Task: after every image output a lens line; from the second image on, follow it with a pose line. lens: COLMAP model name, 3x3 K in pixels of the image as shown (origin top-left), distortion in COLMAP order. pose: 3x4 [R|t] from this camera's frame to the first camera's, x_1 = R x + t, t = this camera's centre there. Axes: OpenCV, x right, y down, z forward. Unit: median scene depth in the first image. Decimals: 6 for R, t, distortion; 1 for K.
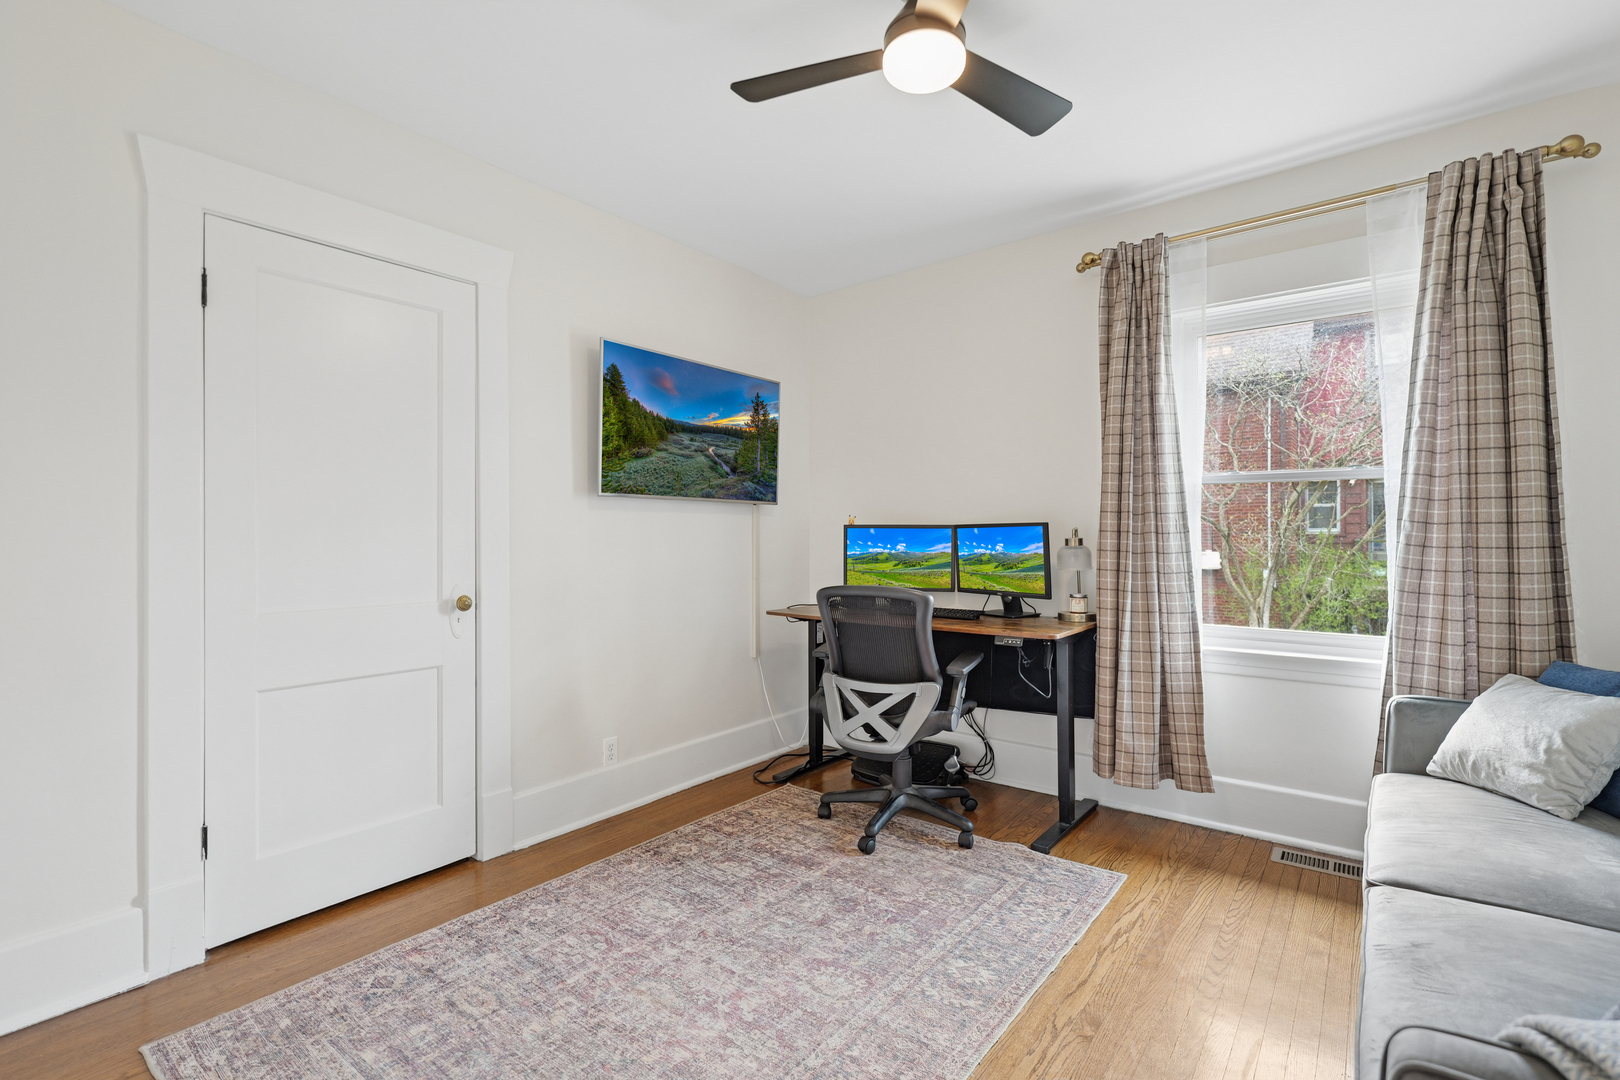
lens RADIAL K [[739.4, 0, 810.8], [0, 739.4, 537.3], [0, 0, 1]] dist [0.002760, -0.000004]
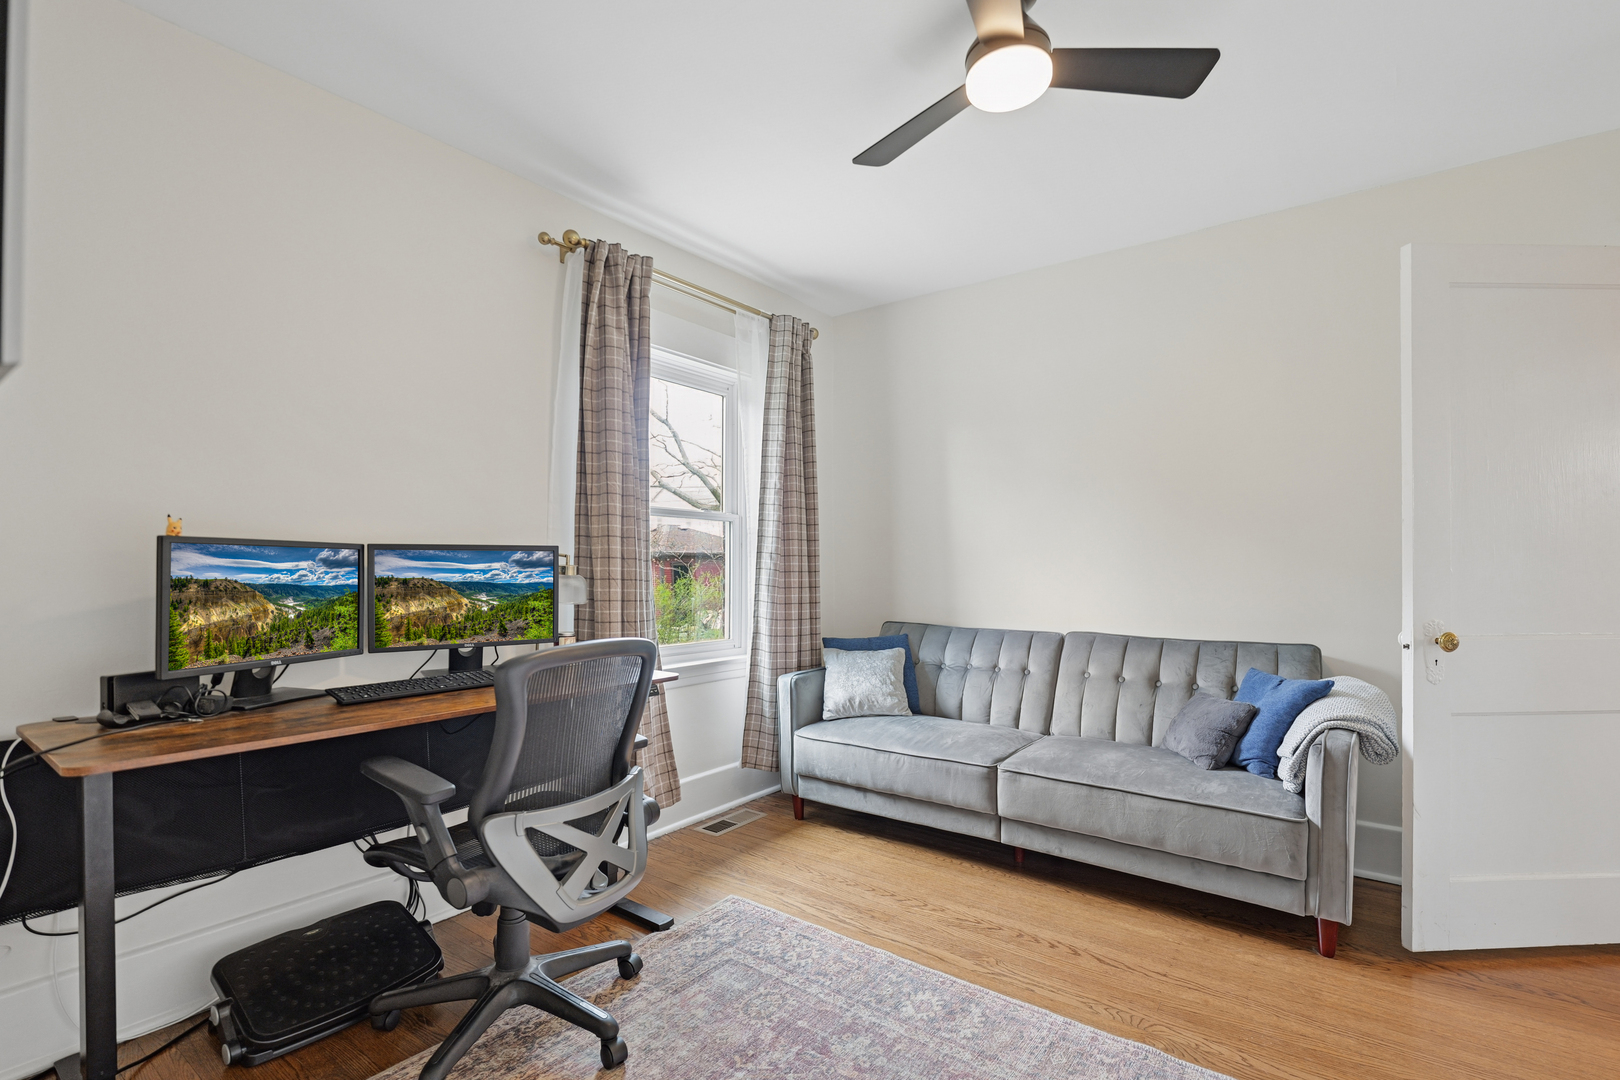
lens RADIAL K [[739.4, 0, 817.7], [0, 739.4, 570.0], [0, 0, 1]] dist [0.002760, -0.000004]
pose [[-0.015918, -0.007770, 0.999843, -0.601851], [-0.004029, 0.999962, 0.007707, -0.001732], [-0.999865, -0.003906, -0.015948, 0.907919]]
